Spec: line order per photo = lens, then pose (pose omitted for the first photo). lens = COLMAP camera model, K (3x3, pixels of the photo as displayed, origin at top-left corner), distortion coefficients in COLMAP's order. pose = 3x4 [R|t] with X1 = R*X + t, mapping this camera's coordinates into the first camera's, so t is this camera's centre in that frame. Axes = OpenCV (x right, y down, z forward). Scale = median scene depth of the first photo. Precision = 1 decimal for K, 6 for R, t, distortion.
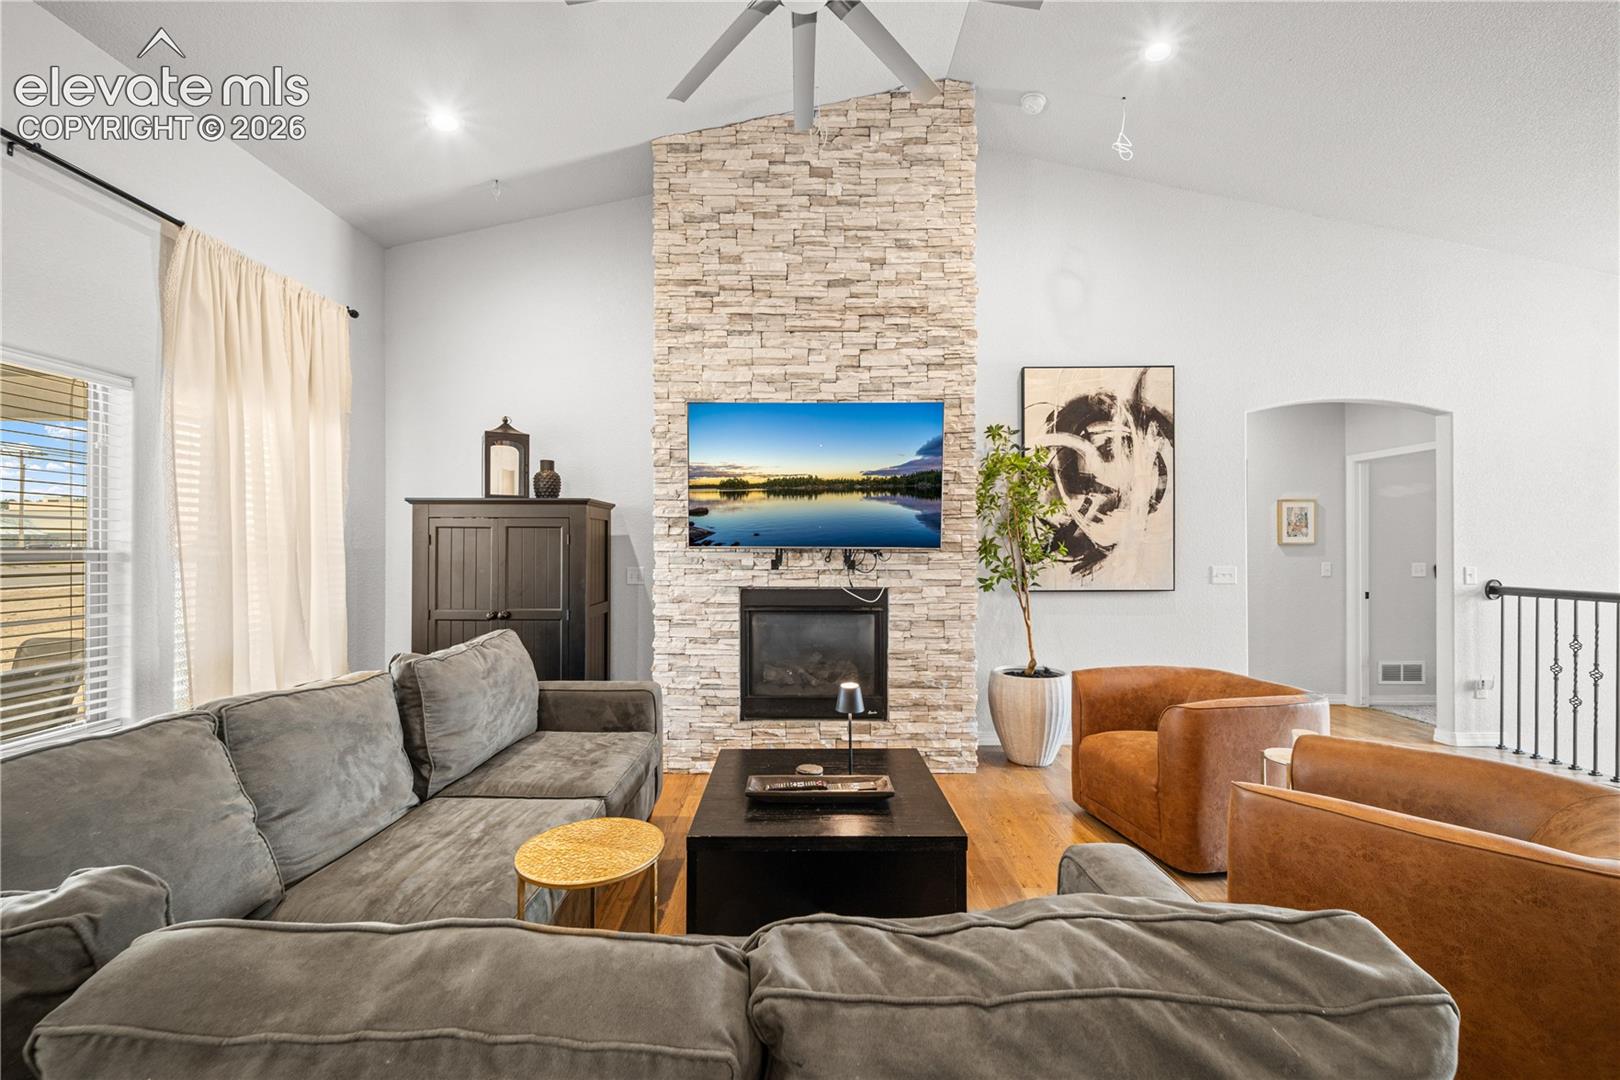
lens RADIAL K [[650.4, 0, 809.8], [0, 650.4, 544.7], [0, 0, 1]] dist [0.000756, -0.000929]
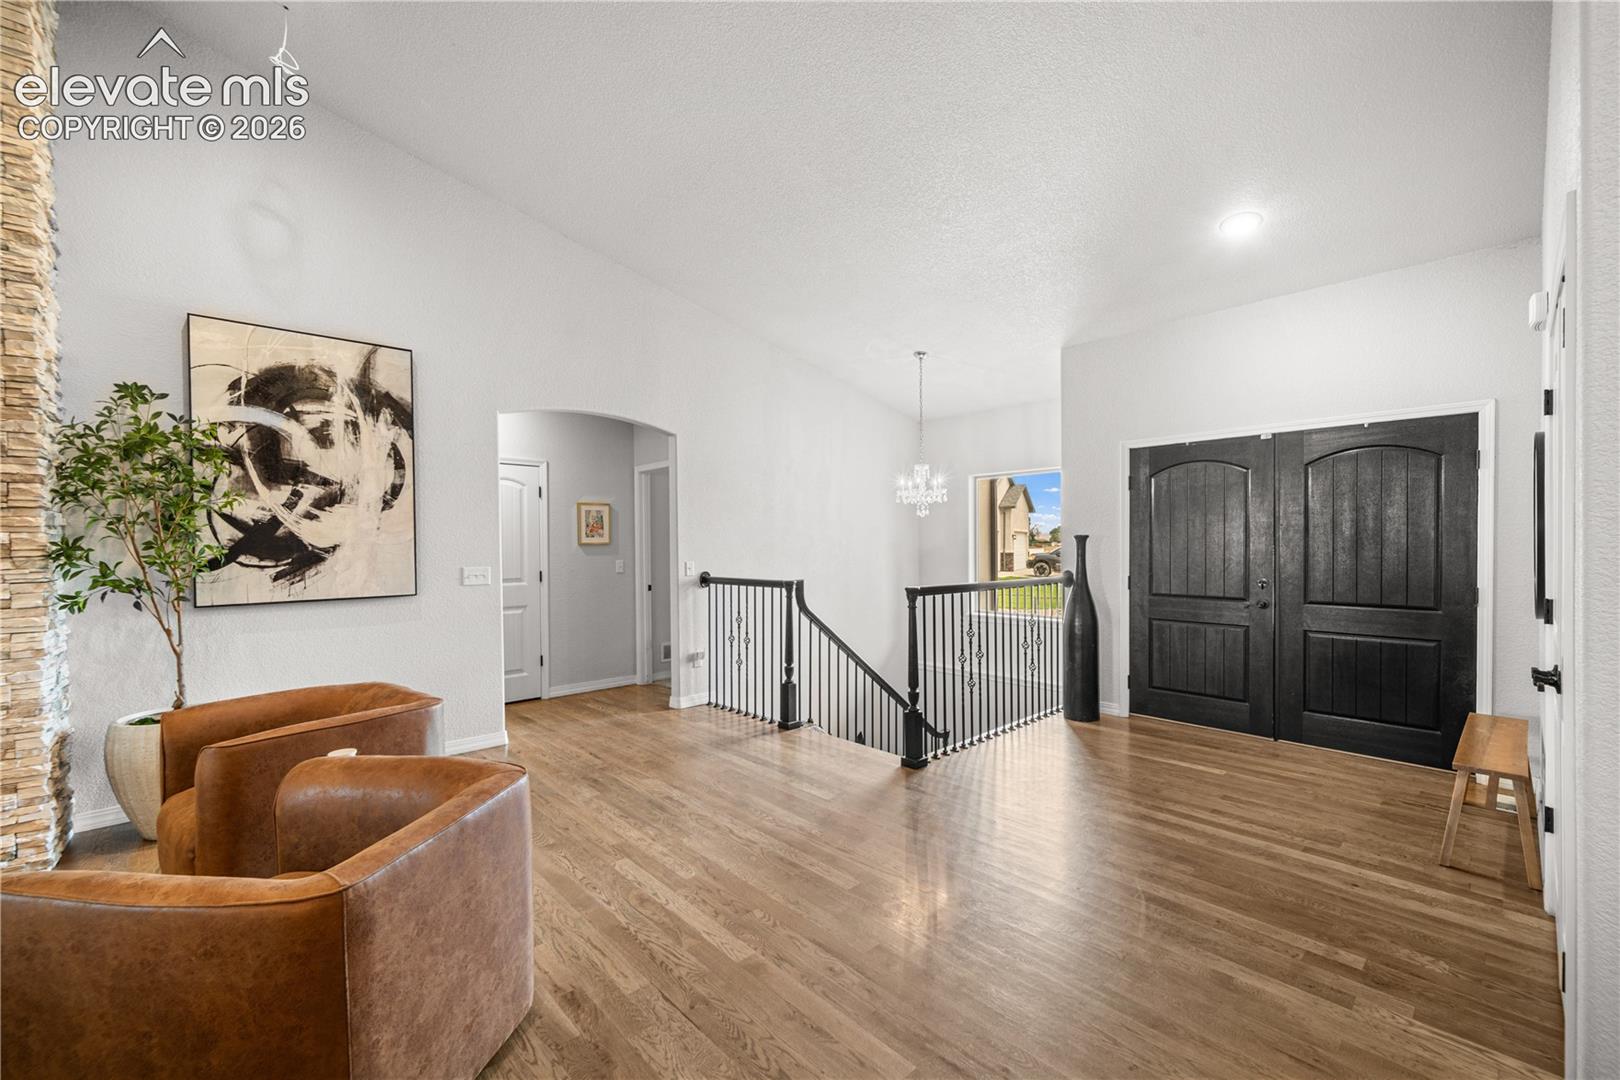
lens RADIAL K [[650.4, 0, 812.0], [0, 650.4, 550.7], [0, 0, 1]] dist [0.000756, -0.000929]
pose [[0.726877, -0.011654, 0.686669, 0.335725], [0.006420, 0.999928, 0.010175, 0.001971], [-0.686738, -0.002988, 0.726899, -0.056054]]
